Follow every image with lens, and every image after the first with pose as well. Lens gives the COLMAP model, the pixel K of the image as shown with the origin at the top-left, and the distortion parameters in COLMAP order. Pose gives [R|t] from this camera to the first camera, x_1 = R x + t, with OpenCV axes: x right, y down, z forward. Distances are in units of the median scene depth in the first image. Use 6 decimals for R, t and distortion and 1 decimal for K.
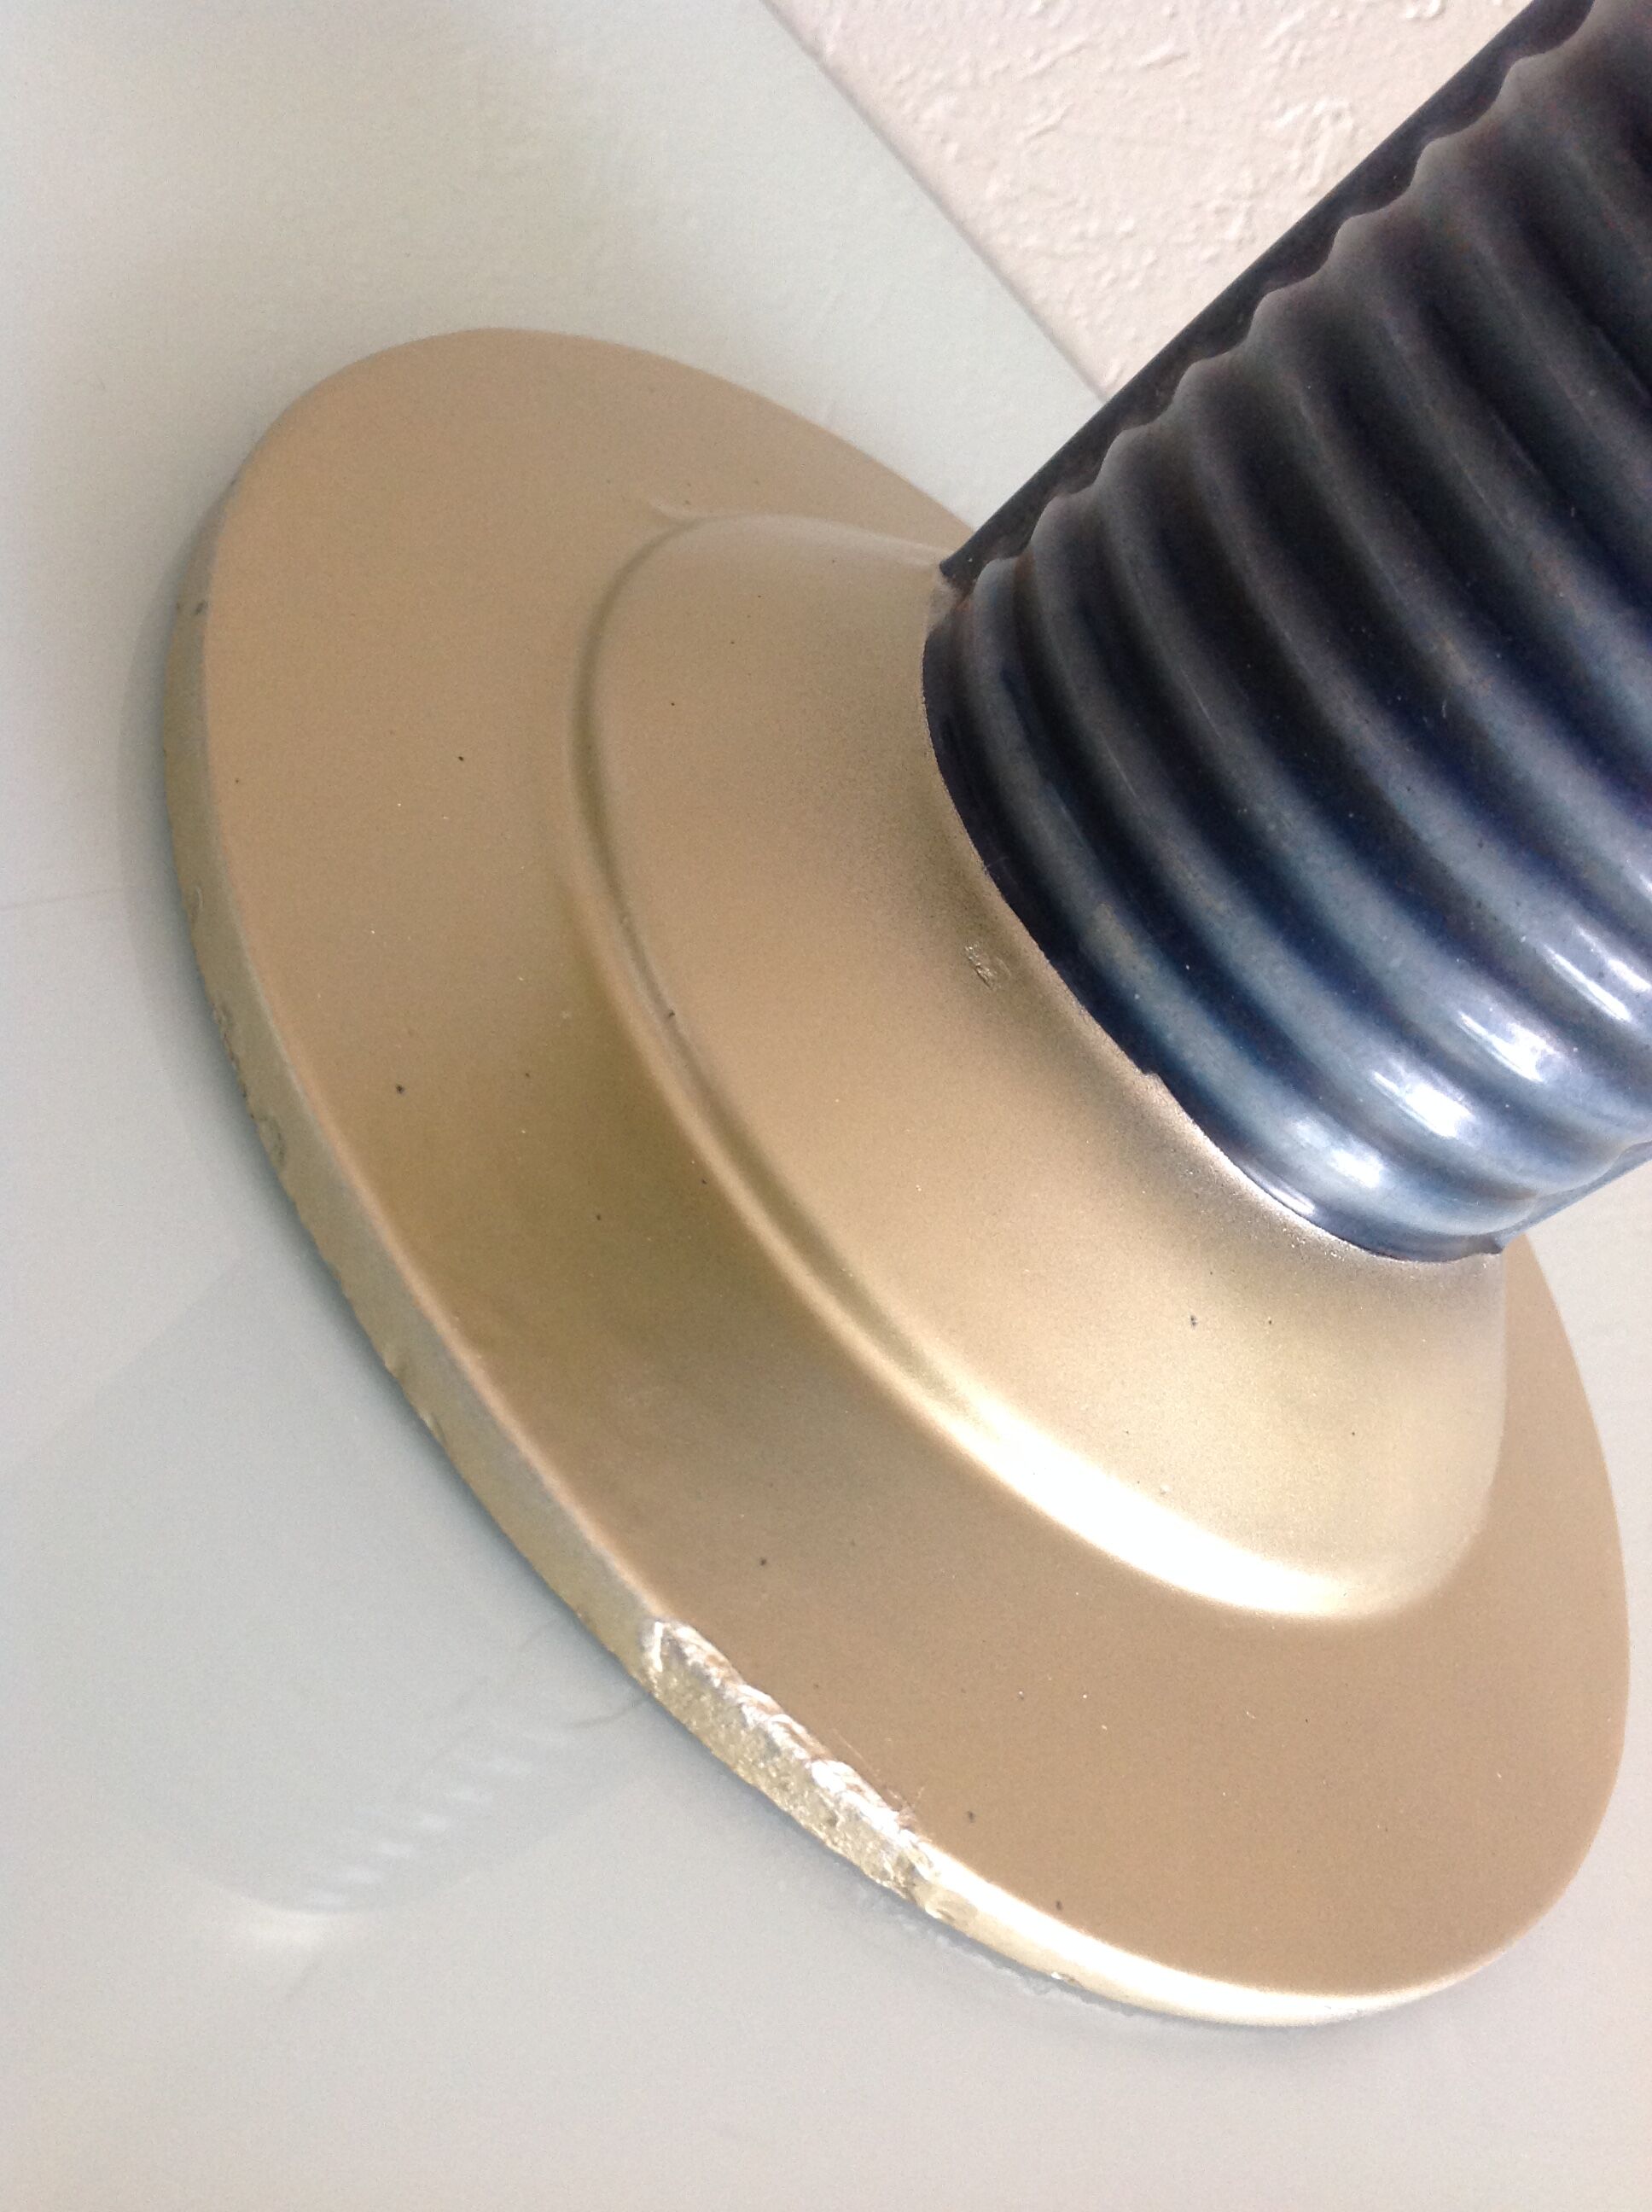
lens RADIAL K [[2132.1, 0, 830.3], [0, 2132.1, 1061.9], [0, 0, 1]] dist [0.110661, -0.287252]
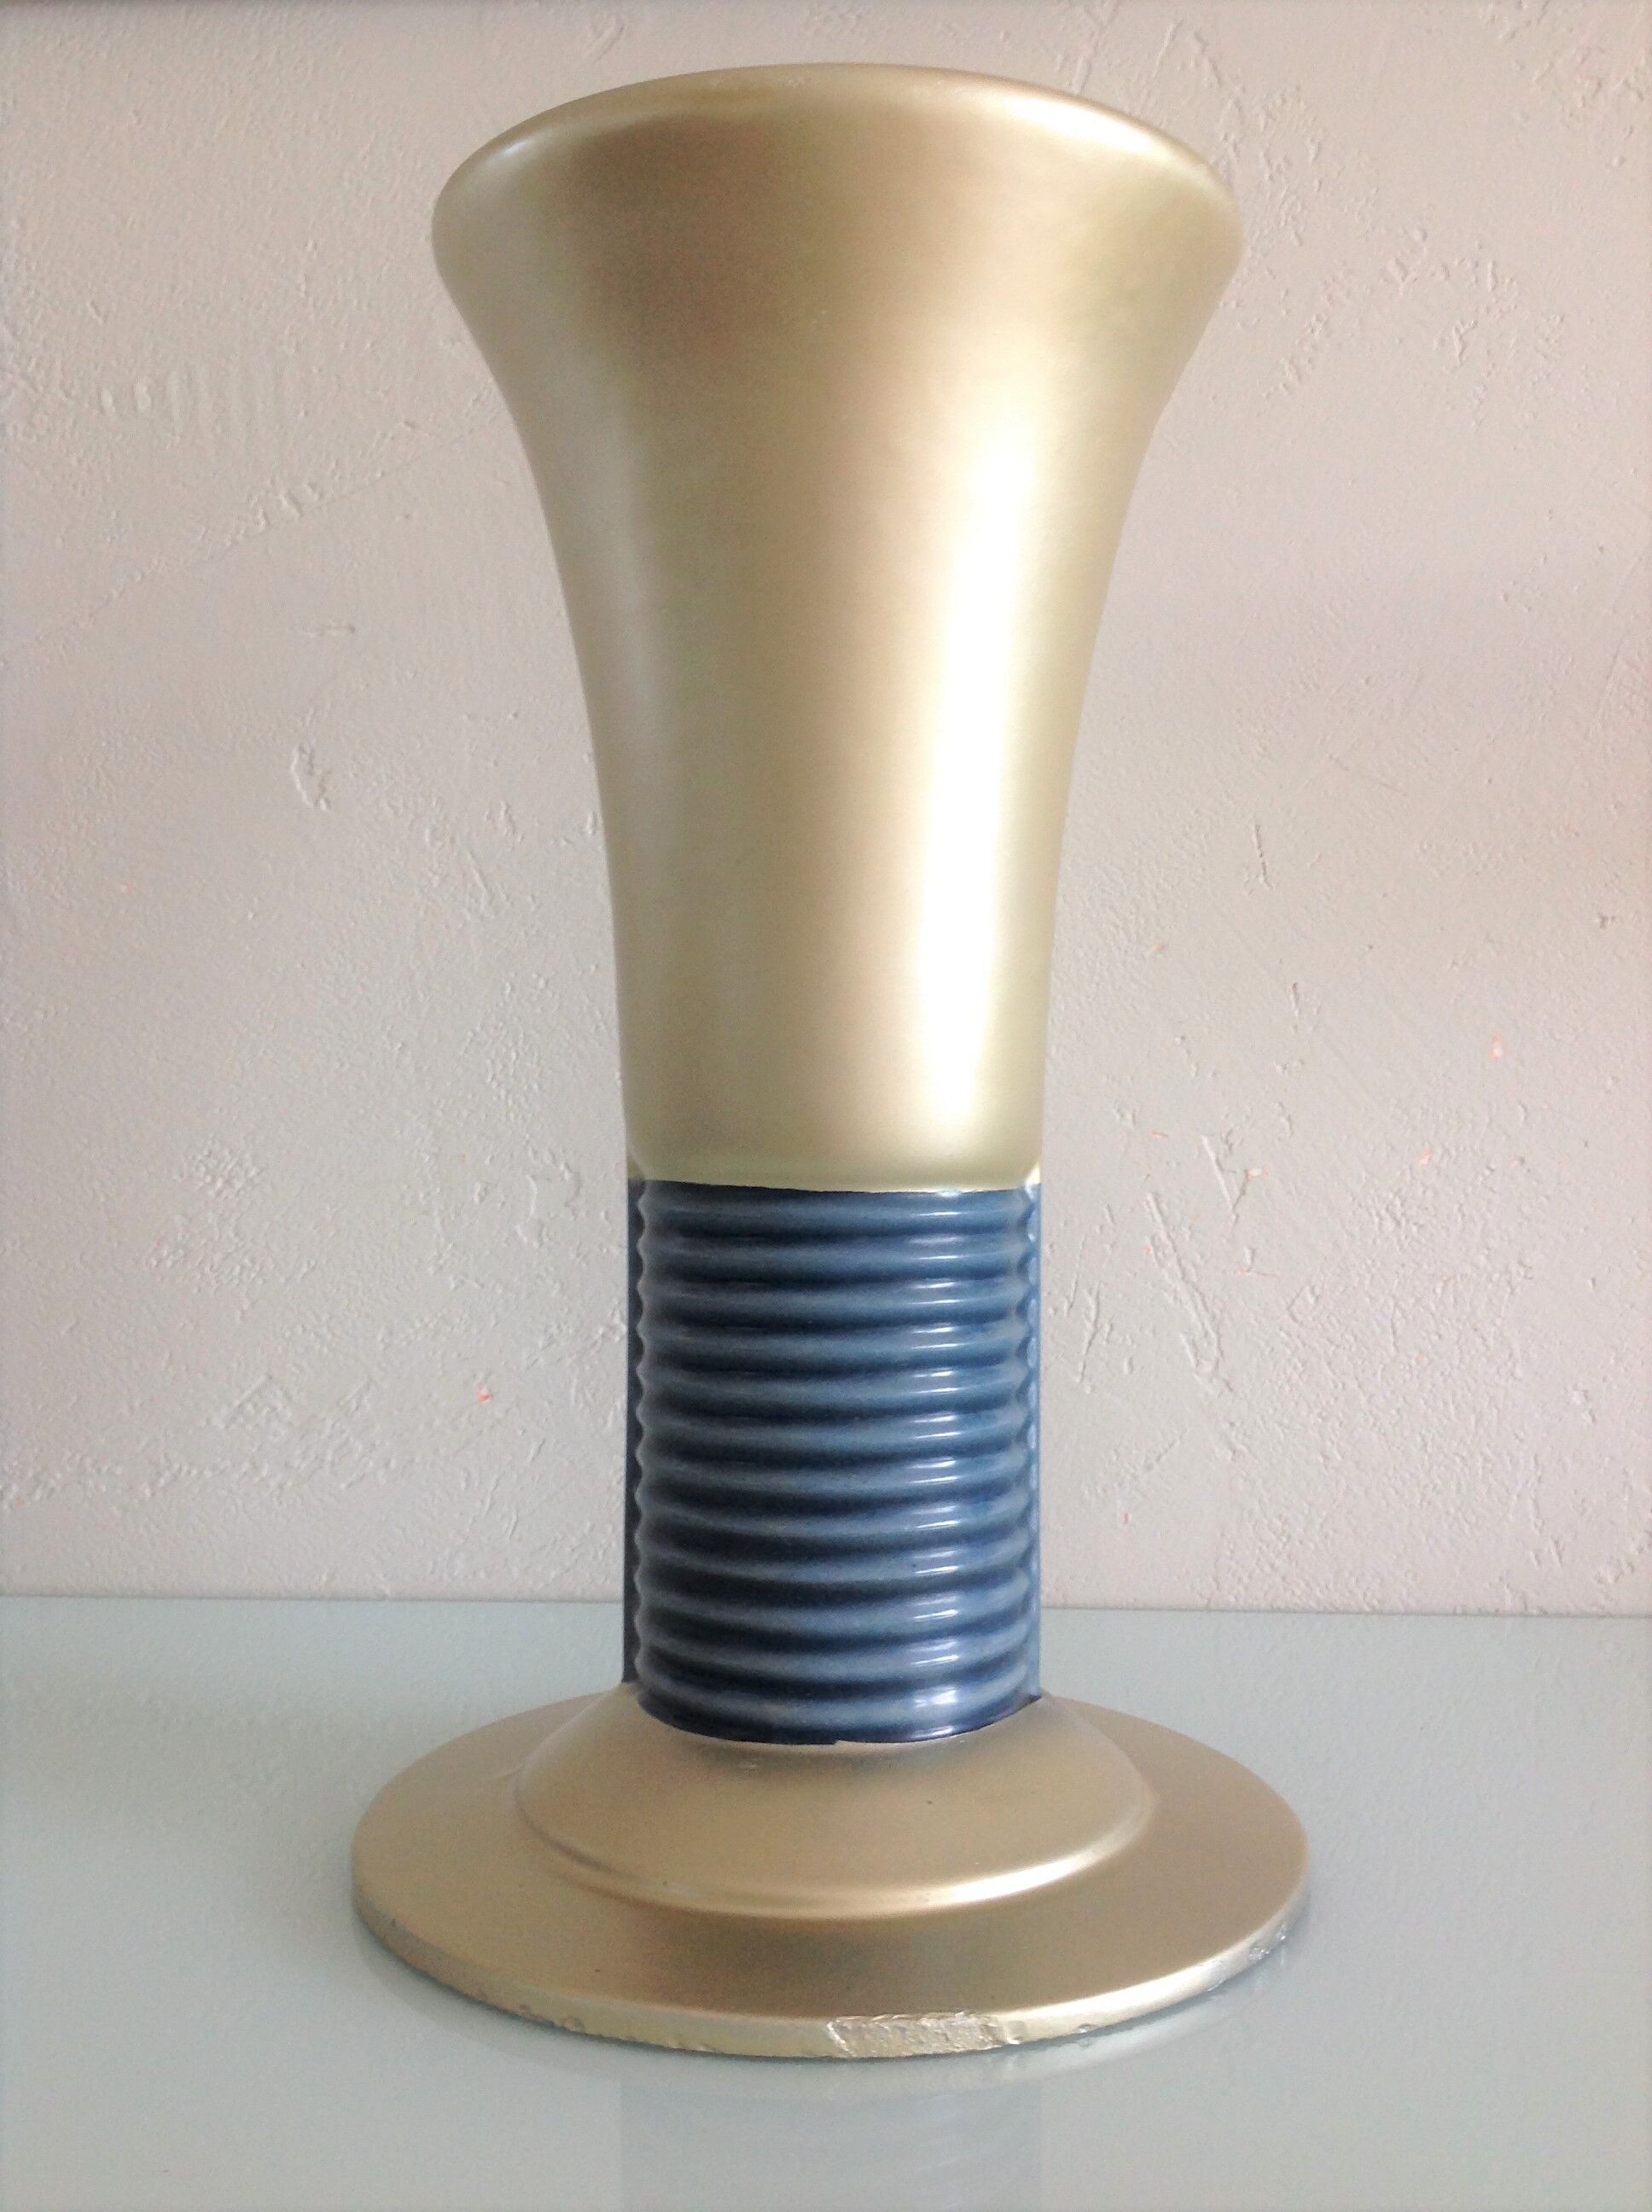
lens RADIAL K [[2132.1, 0, 830.3], [0, 2132.1, 1061.9], [0, 0, 1]] dist [0.110661, -0.287252]
pose [[0.674939, -0.651845, 0.345768, -0.081019], [0.732918, 0.538029, -0.416361, 0.265808], [0.085370, 0.534438, 0.840886, -0.616235]]
